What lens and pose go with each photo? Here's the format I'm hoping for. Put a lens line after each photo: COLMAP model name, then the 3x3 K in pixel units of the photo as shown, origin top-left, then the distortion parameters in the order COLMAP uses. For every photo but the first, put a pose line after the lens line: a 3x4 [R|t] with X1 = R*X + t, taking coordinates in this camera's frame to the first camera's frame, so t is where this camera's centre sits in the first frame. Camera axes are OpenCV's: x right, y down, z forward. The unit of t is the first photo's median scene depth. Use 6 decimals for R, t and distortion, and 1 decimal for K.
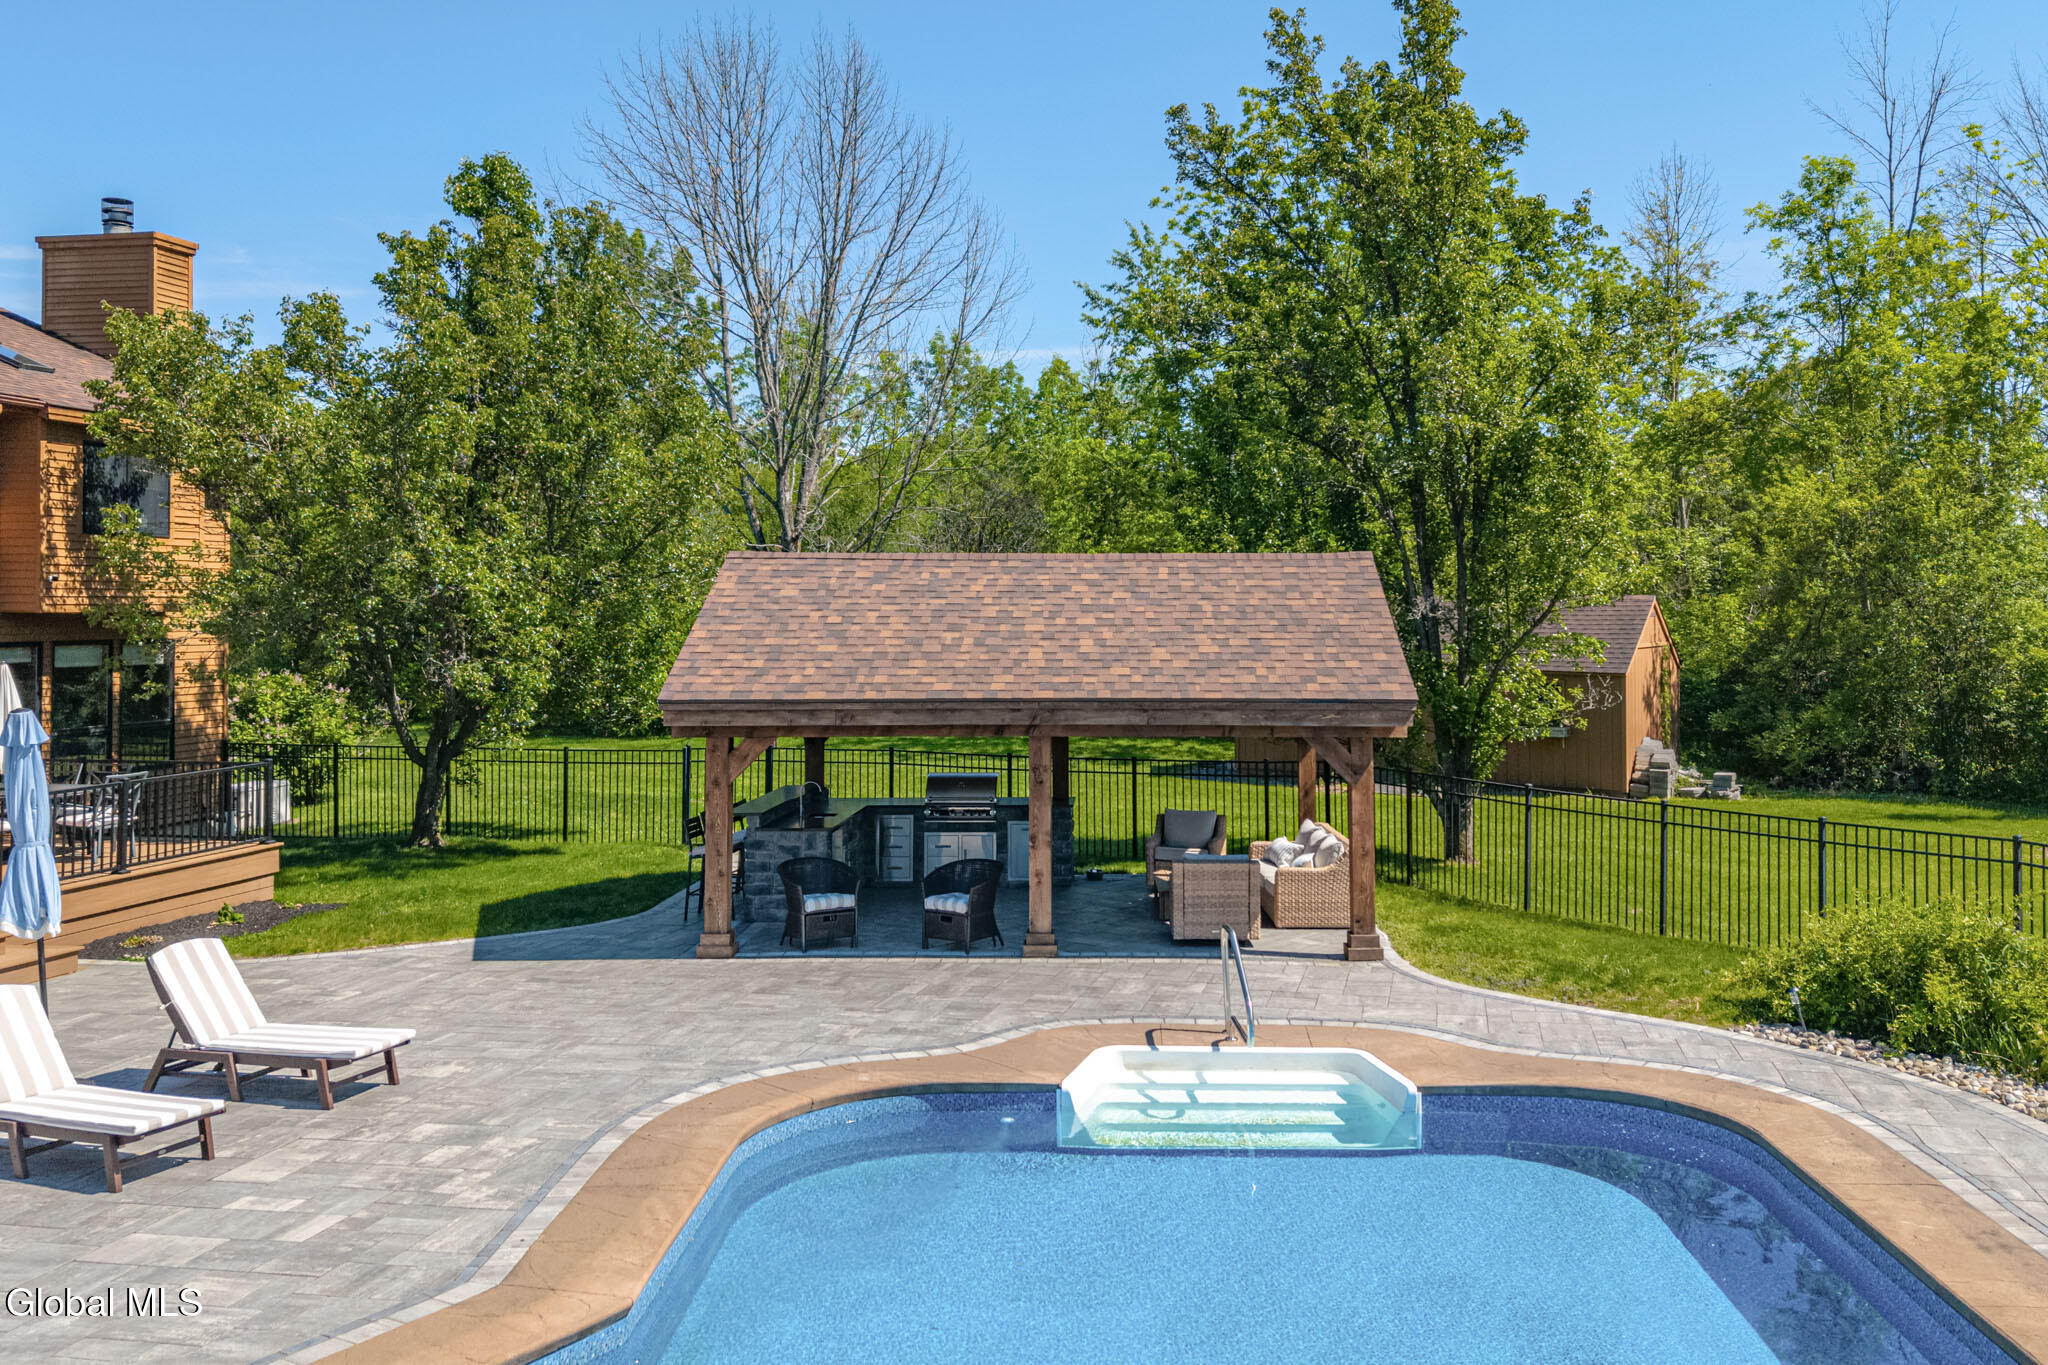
lens RADIAL K [[1546.3, 0, 1054.6], [0, 1546.3, 623.4], [0, 0, 1]] dist [0.049139, -0.069720]
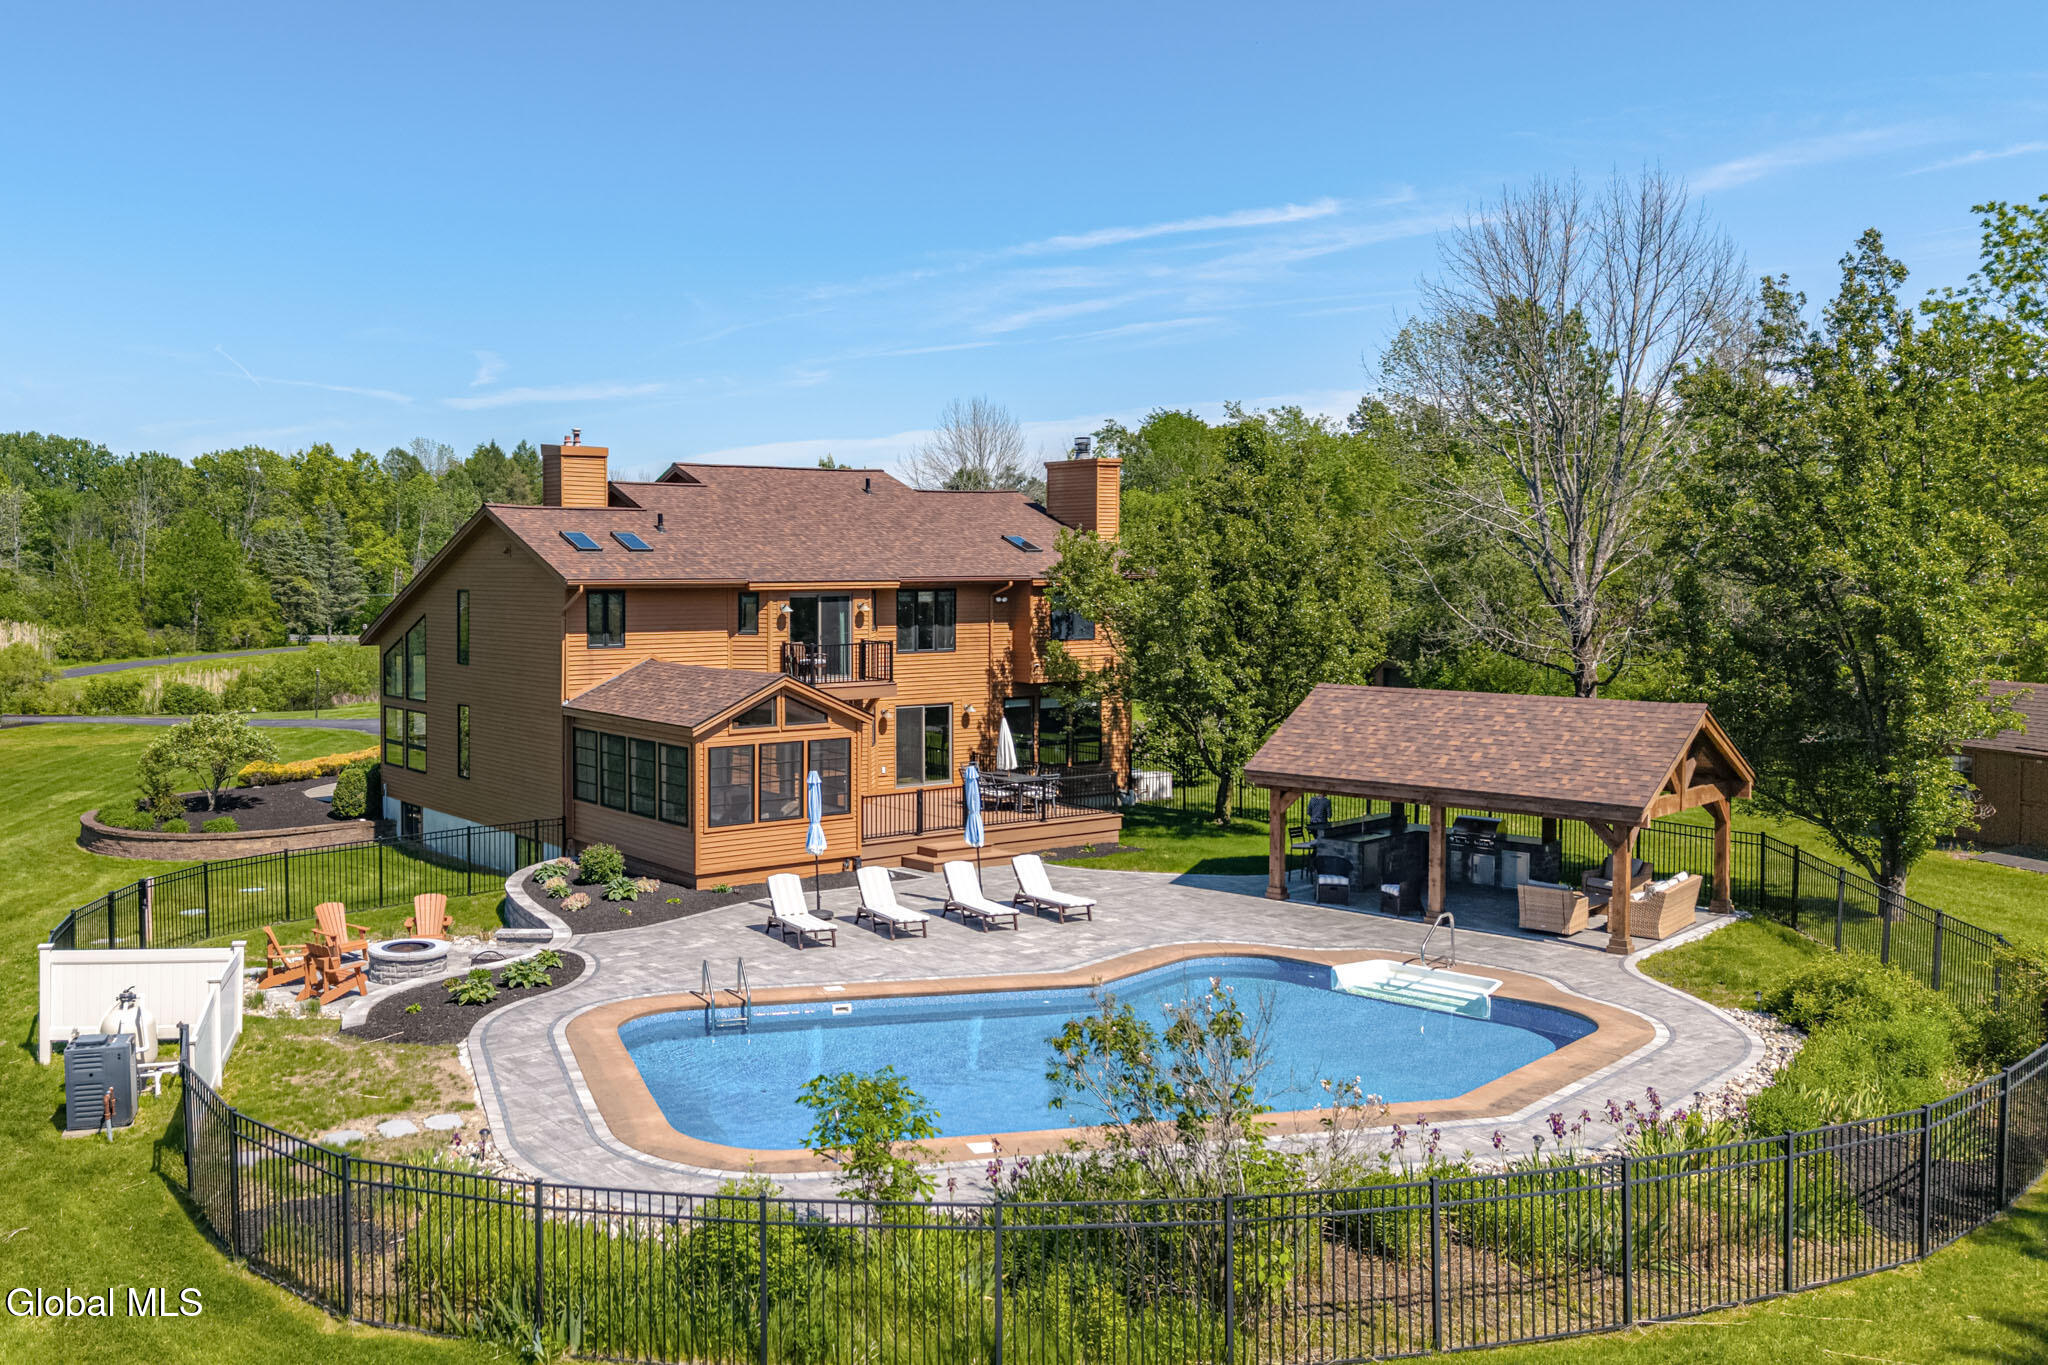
lens RADIAL K [[1546.3, 0, 1054.6], [0, 1546.3, 623.4], [0, 0, 1]] dist [0.049139, -0.069720]
pose [[0.812593, 0.035297, -0.581762, 0.680477], [-0.026356, 0.999369, 0.023821, -0.174084], [0.582236, -0.004024, 0.813010, -0.758257]]
